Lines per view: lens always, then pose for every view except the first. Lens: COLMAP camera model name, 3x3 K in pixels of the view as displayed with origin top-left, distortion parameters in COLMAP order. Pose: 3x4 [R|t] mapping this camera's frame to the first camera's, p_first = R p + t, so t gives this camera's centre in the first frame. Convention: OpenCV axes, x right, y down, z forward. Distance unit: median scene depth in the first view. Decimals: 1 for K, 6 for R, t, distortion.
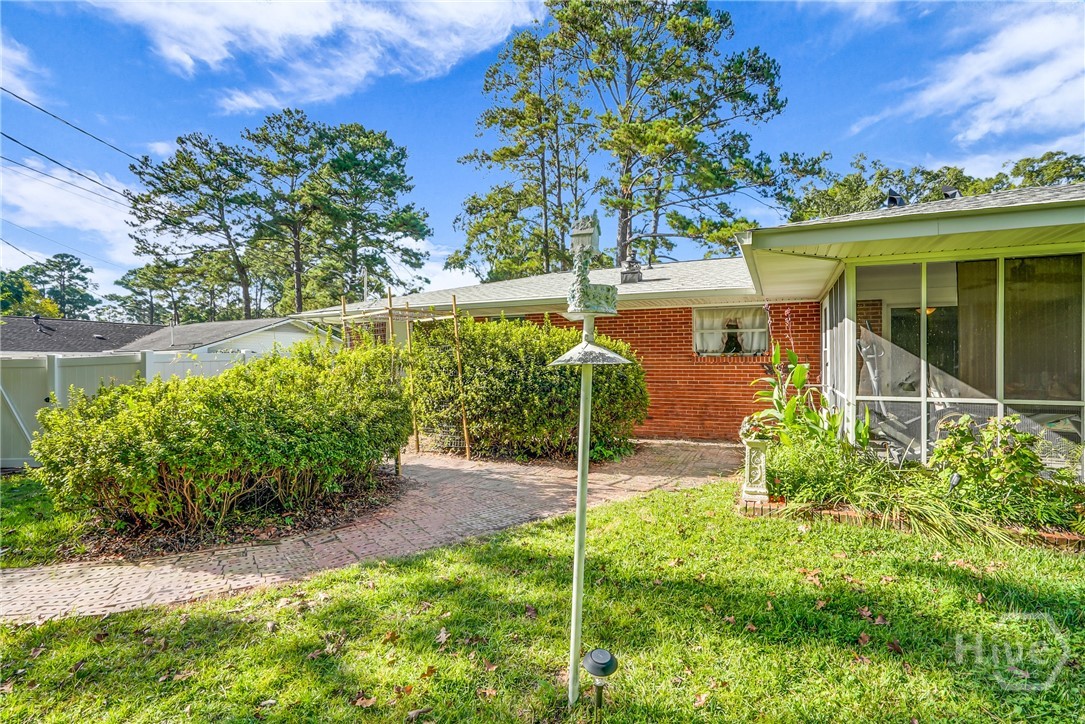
lens RADIAL K [[503.7, 0, 546.1], [0, 503.7, 361.7], [0, 0, 1]] dist [-0.061261, 0.018708]
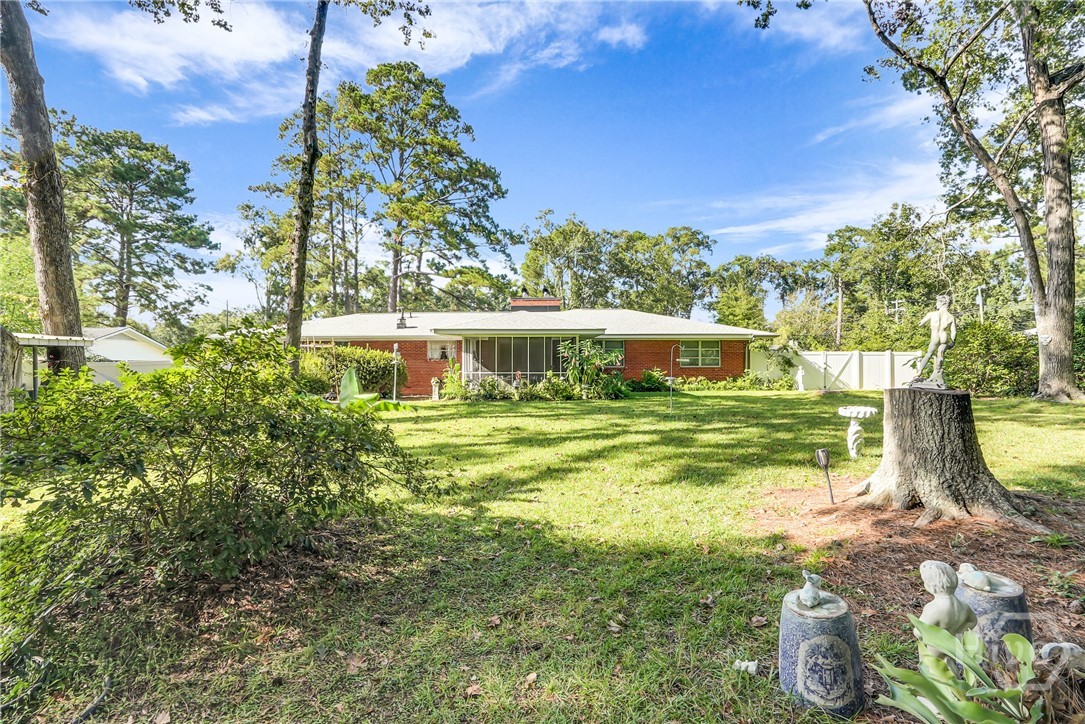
lens RADIAL K [[503.7, 0, 546.1], [0, 503.7, 361.7], [0, 0, 1]] dist [-0.061261, 0.018708]
pose [[0.900313, 0.000432, 0.435243, -0.050817], [0.001293, 0.999992, -0.003667, 0.000467], [-0.435241, 0.003864, 0.900306, -0.299049]]
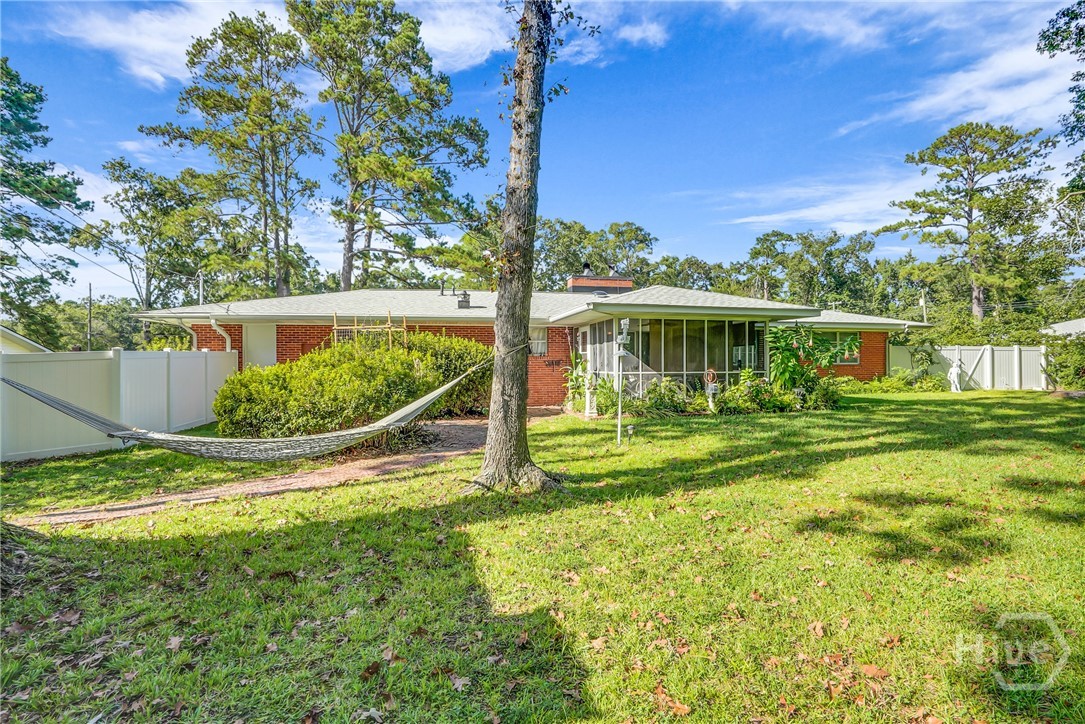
lens RADIAL K [[503.7, 0, 546.1], [0, 503.7, 361.7], [0, 0, 1]] dist [-0.061261, 0.018708]
pose [[0.788745, -0.000146, 0.614720, -0.131125], [0.003937, 0.999981, -0.004814, 0.003215], [-0.614708, 0.006218, 0.788730, -0.080981]]
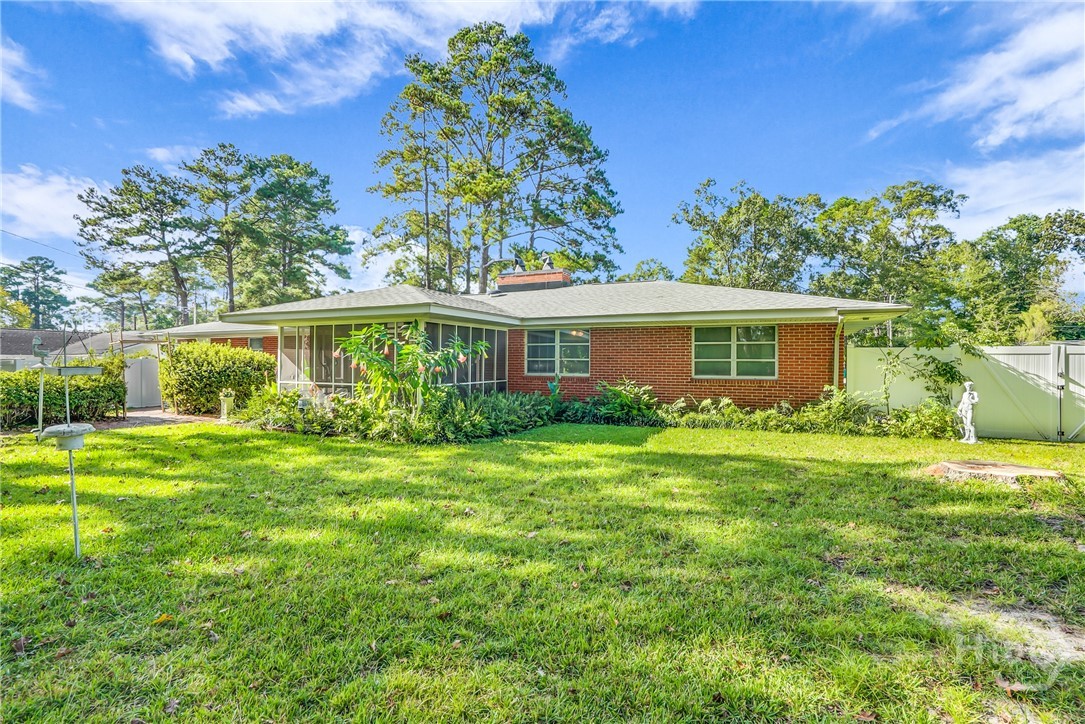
lens RADIAL K [[503.7, 0, 546.1], [0, 503.7, 361.7], [0, 0, 1]] dist [-0.061261, 0.018708]
pose [[0.999779, 0.006524, 0.019981, 0.212743], [-0.006459, 0.999974, -0.003356, -0.002793], [-0.020002, 0.003226, 0.999795, -0.159729]]
